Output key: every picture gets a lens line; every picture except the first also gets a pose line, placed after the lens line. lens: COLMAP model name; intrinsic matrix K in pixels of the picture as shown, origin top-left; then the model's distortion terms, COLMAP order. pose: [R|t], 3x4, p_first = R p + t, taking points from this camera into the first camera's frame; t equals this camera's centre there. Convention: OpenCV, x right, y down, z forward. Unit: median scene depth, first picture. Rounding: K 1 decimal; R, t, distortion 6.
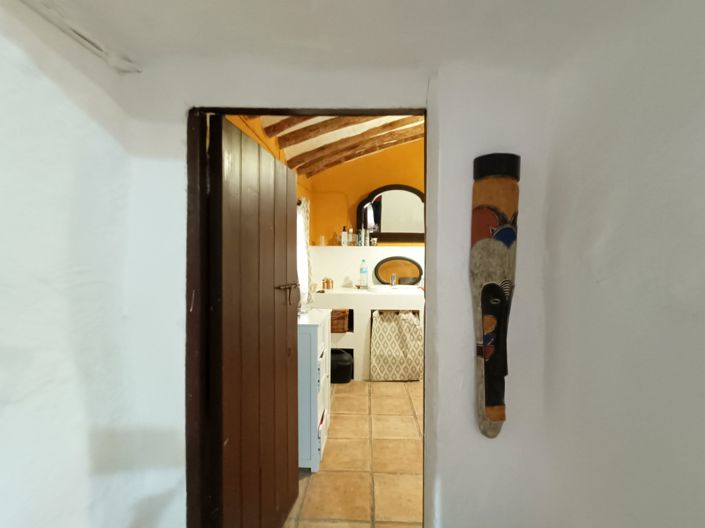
lens RADIAL K [[316.8, 0, 352.7], [0, 316.8, 262.5], [0, 0, 1]] dist [0.000766, 0.000163]
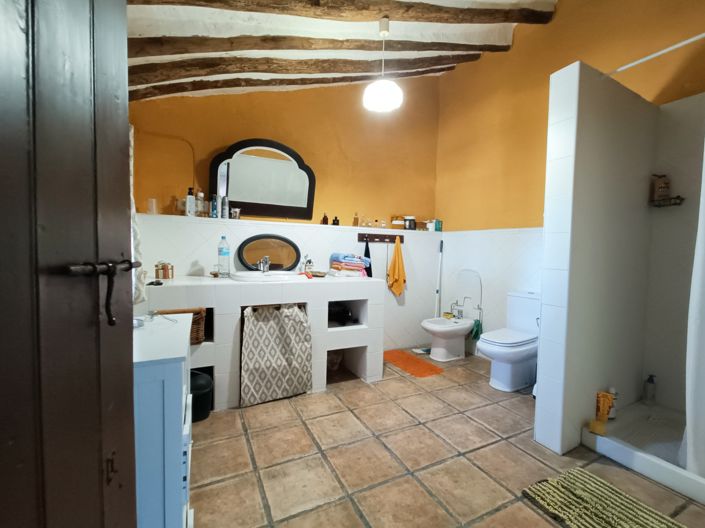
lens RADIAL K [[316.8, 0, 352.7], [0, 316.8, 262.5], [0, 0, 1]] dist [0.000766, 0.000163]
pose [[0.876605, -0.005909, 0.481175, -0.061822], [-0.011984, 0.999346, 0.034105, 0.025804], [-0.481062, -0.035663, 0.875961, 0.273921]]
